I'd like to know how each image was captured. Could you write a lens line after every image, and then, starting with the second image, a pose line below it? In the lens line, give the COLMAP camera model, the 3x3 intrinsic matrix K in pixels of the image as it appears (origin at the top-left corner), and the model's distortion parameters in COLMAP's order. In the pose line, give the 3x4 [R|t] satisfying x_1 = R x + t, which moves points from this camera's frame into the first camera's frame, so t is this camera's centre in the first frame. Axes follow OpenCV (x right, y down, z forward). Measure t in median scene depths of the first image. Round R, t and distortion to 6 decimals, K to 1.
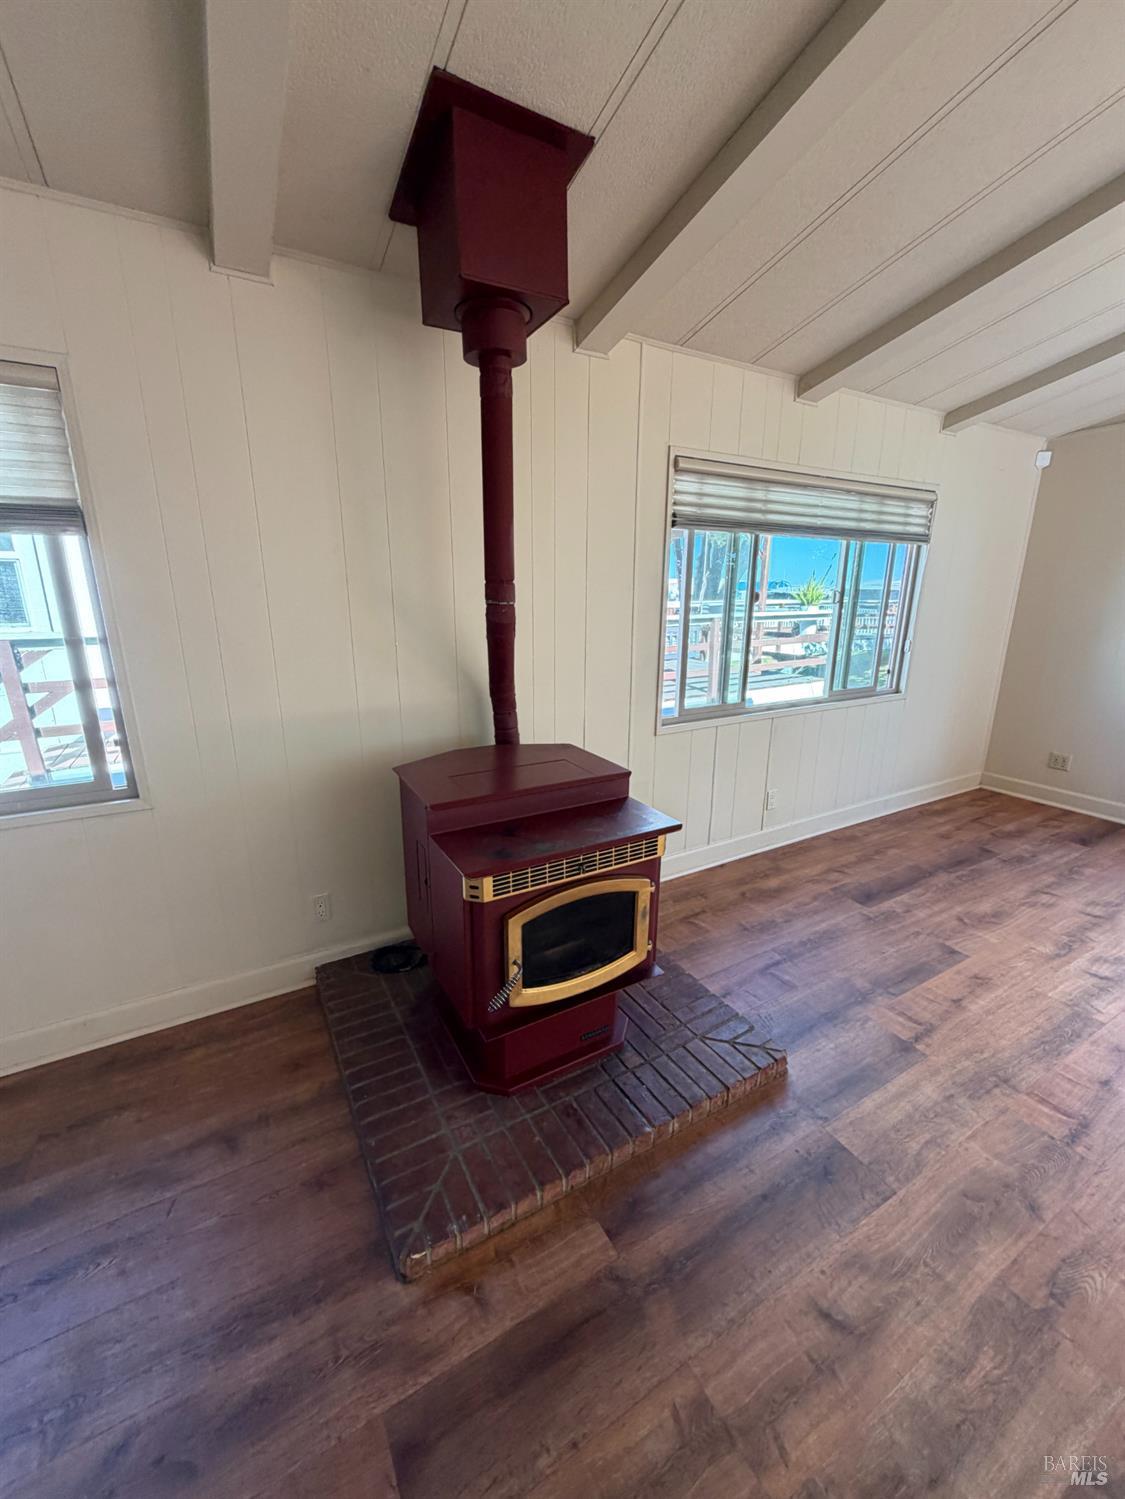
lens RADIAL K [[595.4, 0, 560.8], [0, 595.4, 745.6], [0, 0, 1]] dist [0.001043, -0.000233]
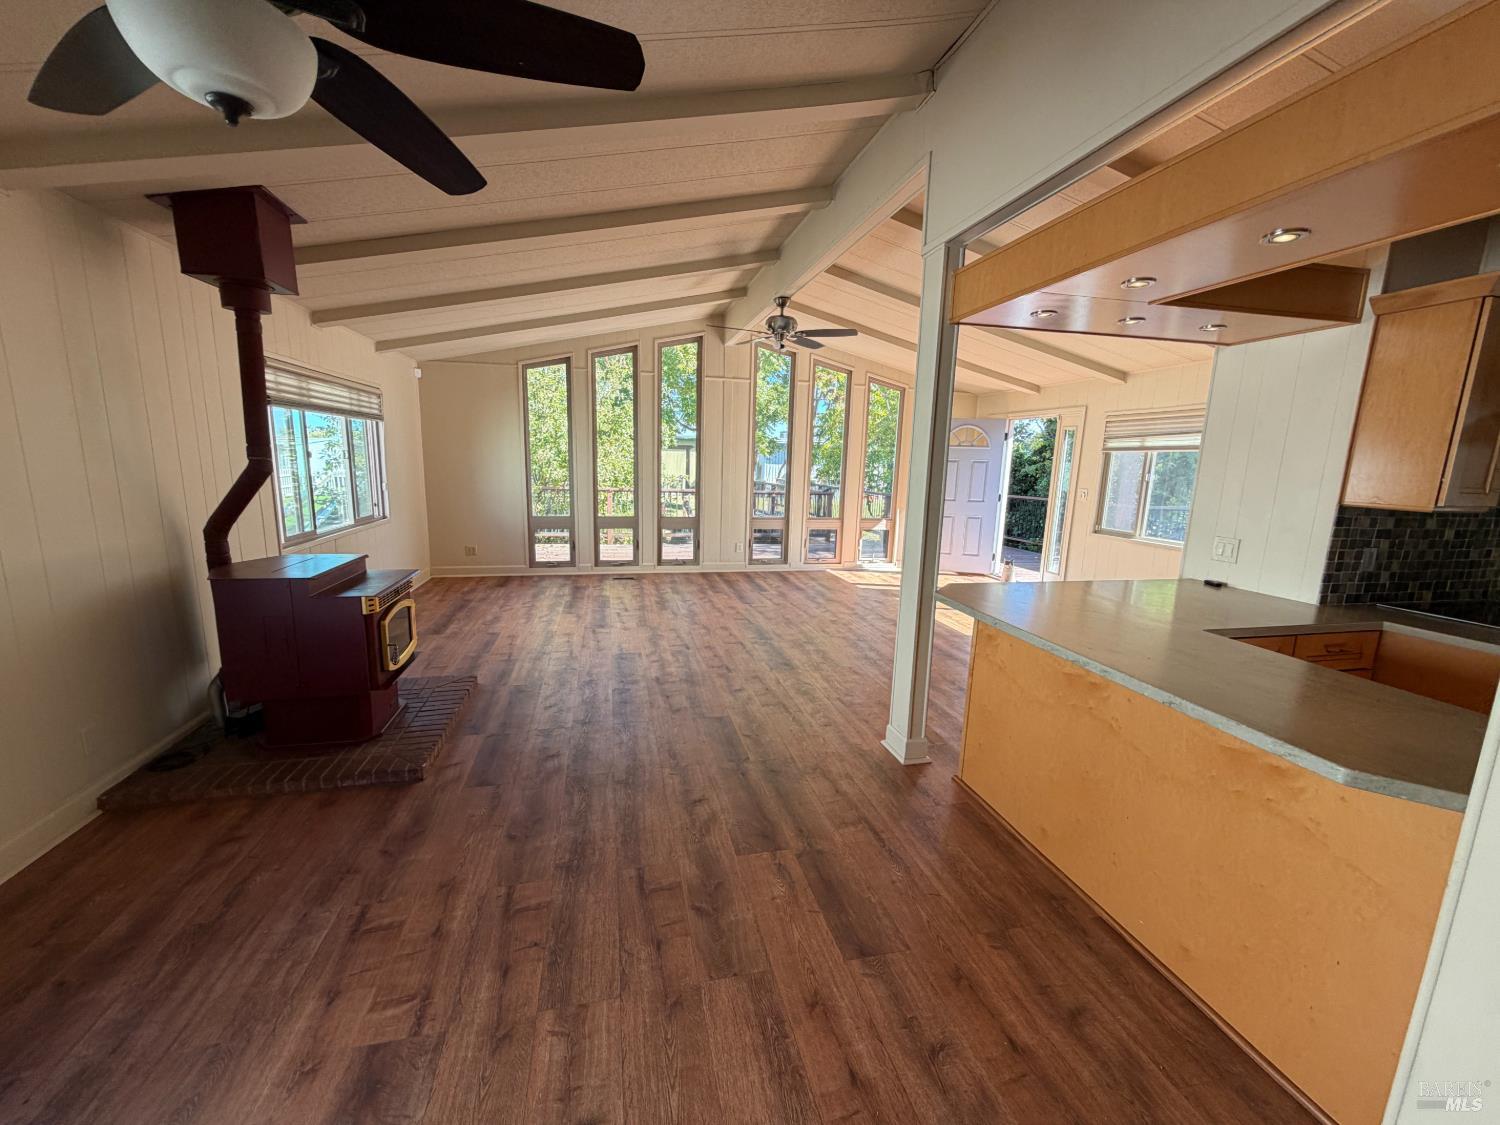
lens RADIAL K [[595.8, 0, 746.3], [0, 595.8, 565.0], [0, 0, 1]] dist [0.001043, -0.000233]
pose [[0.286315, -0.165838, 0.943675, -0.849068], [0.218370, 0.970281, 0.104259, 0.093230], [-0.932919, 0.176219, 0.314020, -0.406091]]
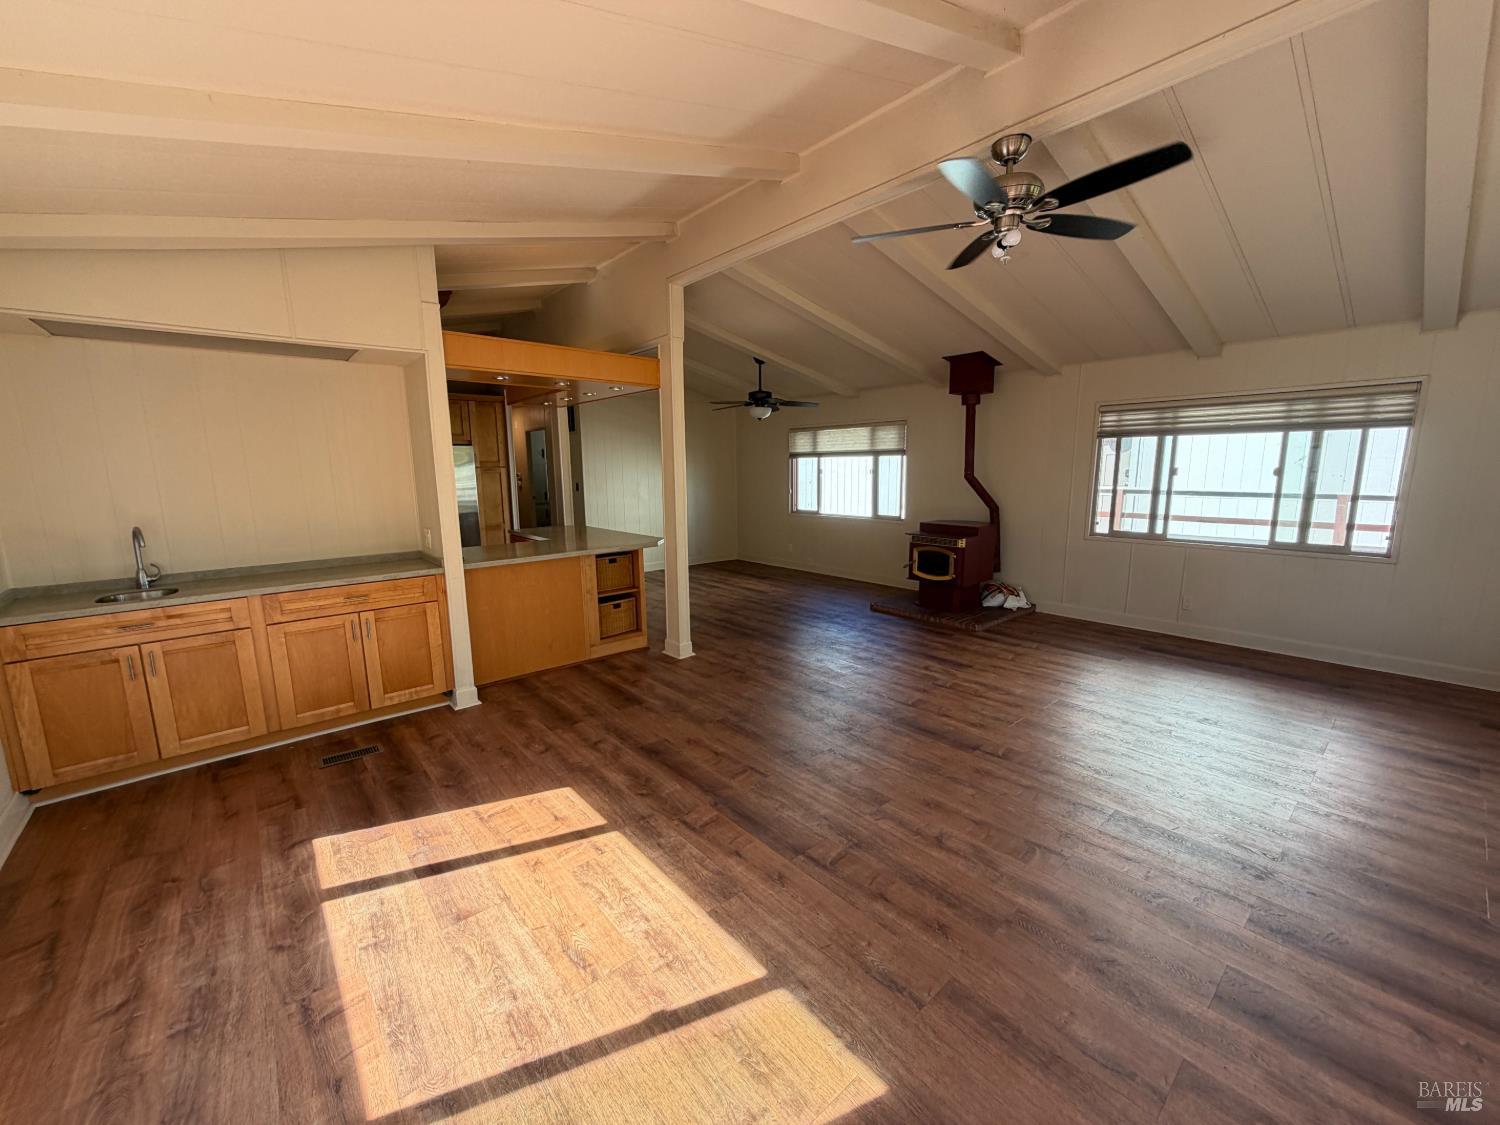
lens RADIAL K [[595.8, 0, 746.3], [0, 595.8, 565.0], [0, 0, 1]] dist [0.001043, -0.000233]
pose [[0.187715, 0.159258, -0.969226, 2.011145], [-0.235953, 0.965184, 0.112896, 0.115426], [0.953462, 0.207500, 0.218757, -0.531328]]
